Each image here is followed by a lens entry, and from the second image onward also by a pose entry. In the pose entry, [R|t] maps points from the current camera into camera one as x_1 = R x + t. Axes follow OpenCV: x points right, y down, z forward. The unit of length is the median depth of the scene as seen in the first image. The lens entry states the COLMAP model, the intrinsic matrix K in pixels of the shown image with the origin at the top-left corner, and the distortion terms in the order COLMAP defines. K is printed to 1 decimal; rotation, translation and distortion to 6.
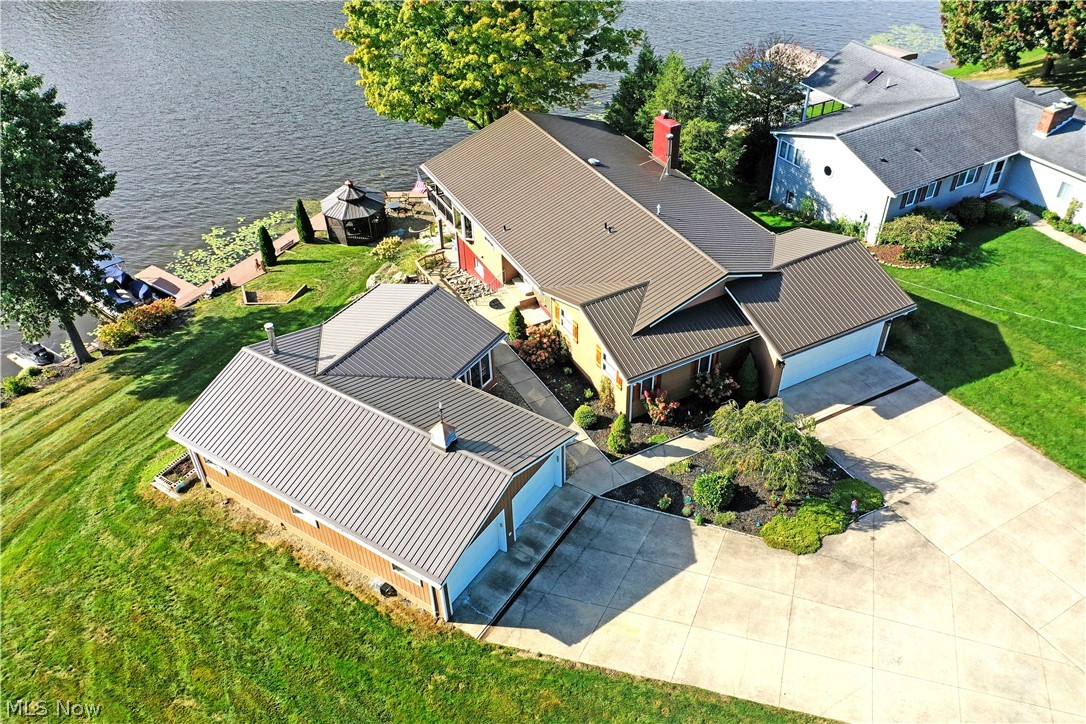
lens RADIAL K [[862.4, 0, 543.8], [0, 862.4, 361.8], [0, 0, 1]] dist [0.025030, 0.001355]
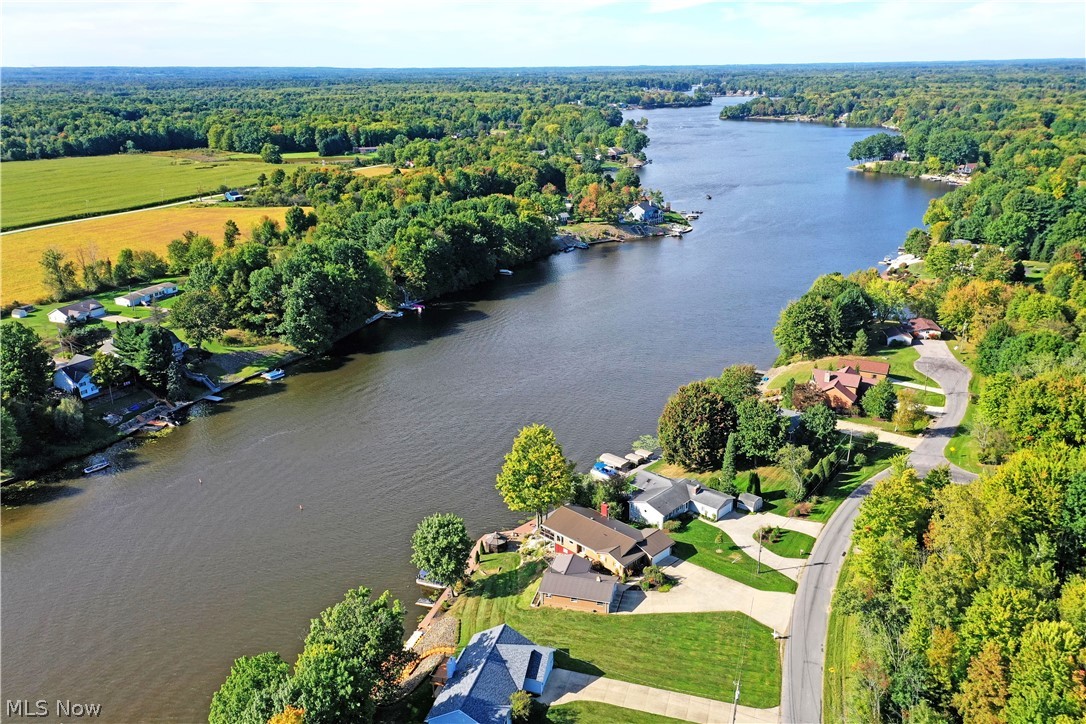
lens RADIAL K [[862.4, 0, 543.2], [0, 862.4, 362.9], [0, 0, 1]] dist [0.025030, 0.001355]
pose [[0.954689, -0.088977, 0.283994, -1.176883], [0.178825, 0.934287, -0.308430, 0.270321], [-0.237889, 0.345240, 0.907865, -2.685494]]
